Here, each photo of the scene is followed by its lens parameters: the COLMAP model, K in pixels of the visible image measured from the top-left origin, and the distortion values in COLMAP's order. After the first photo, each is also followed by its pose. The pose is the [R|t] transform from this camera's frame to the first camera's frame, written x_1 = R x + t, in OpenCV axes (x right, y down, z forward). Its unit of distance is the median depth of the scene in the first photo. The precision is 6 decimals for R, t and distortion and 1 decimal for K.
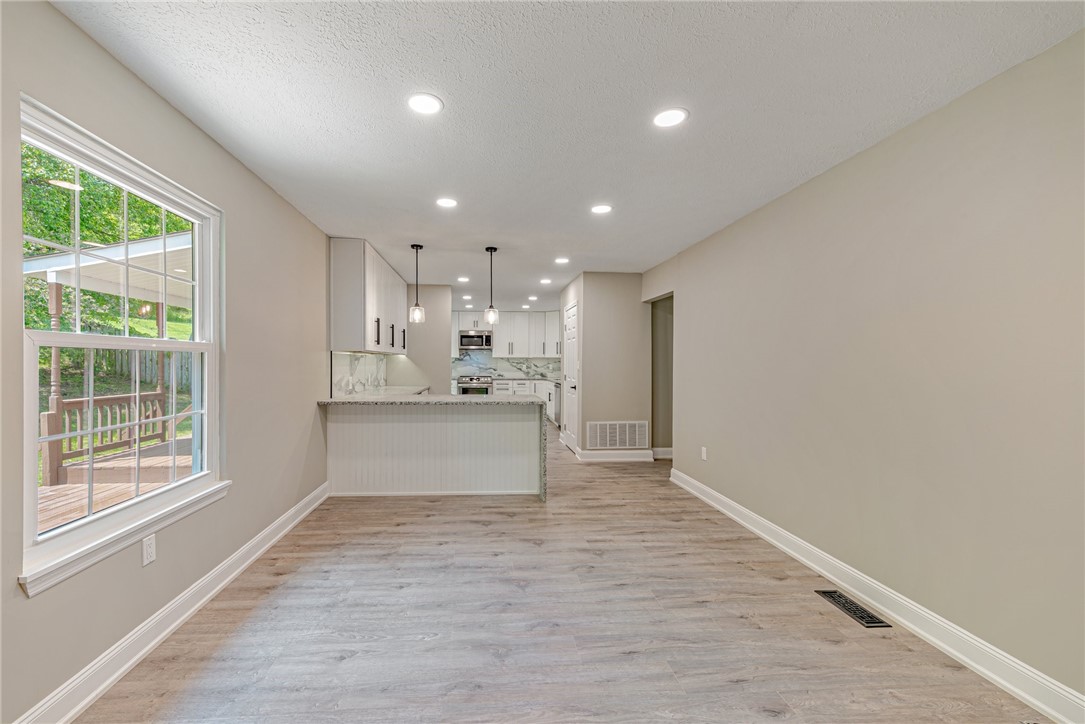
lens RADIAL K [[442.2, 0, 517.8], [0, 442.2, 366.3], [0, 0, 1]] dist [0.023449, -0.012794]
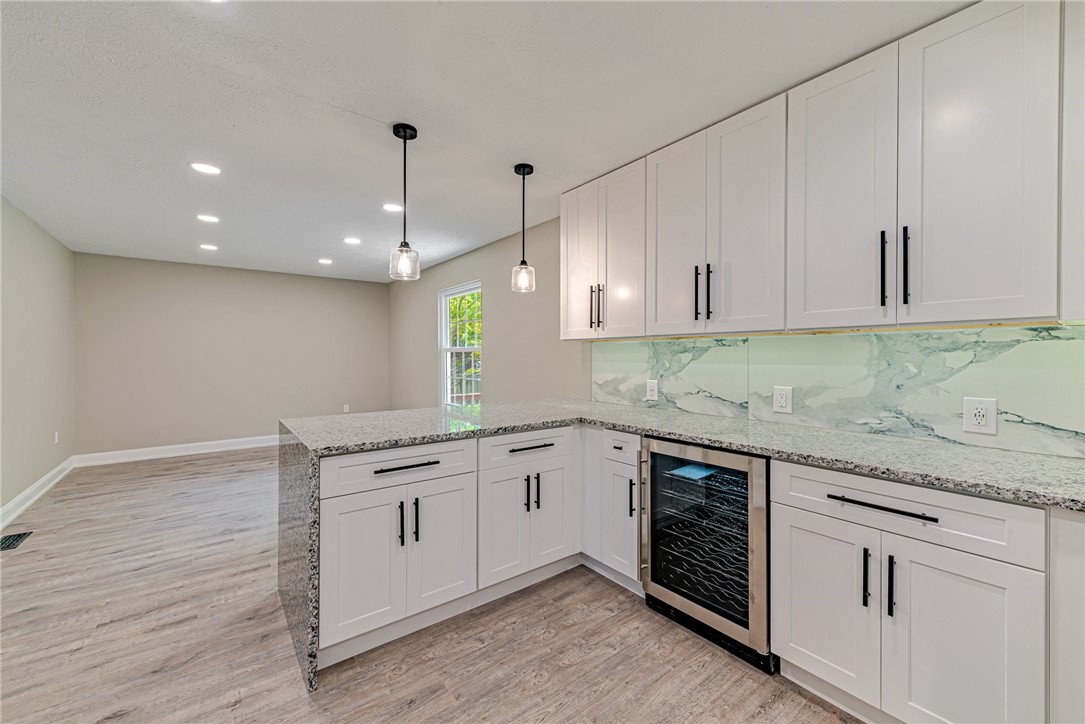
lens RADIAL K [[431.7, 0, 544.3], [0, 431.7, 357.1], [0, 0, 1]] dist [0.021723, -0.000082]
pose [[-0.836669, -0.002514, -0.547703, 0.100516], [-0.007469, 0.999949, 0.006820, -0.014562], [0.547658, 0.009797, -0.836645, 1.930971]]
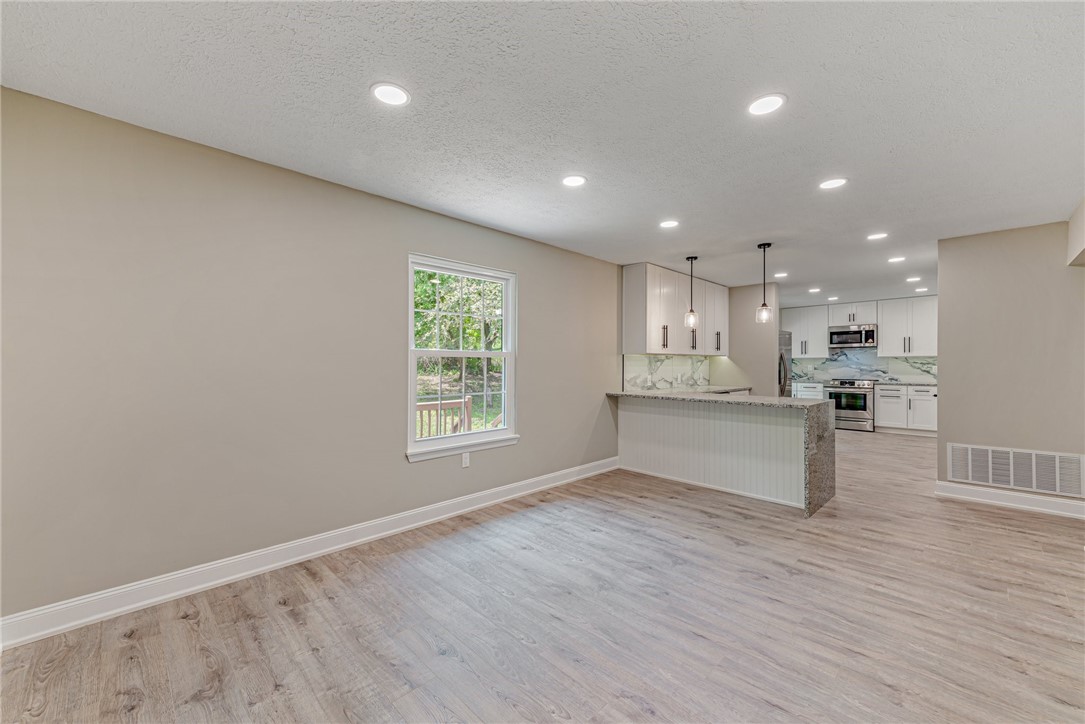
lens RADIAL K [[429.2, 0, 531.1], [0, 429.2, 362.0], [0, 0, 1]] dist [0.002752, 0.000069]
pose [[0.633886, -0.008100, -0.773384, 0.436399], [-0.003088, 0.999911, -0.013003, 0.004999], [0.773420, 0.010631, 0.633805, 0.021381]]
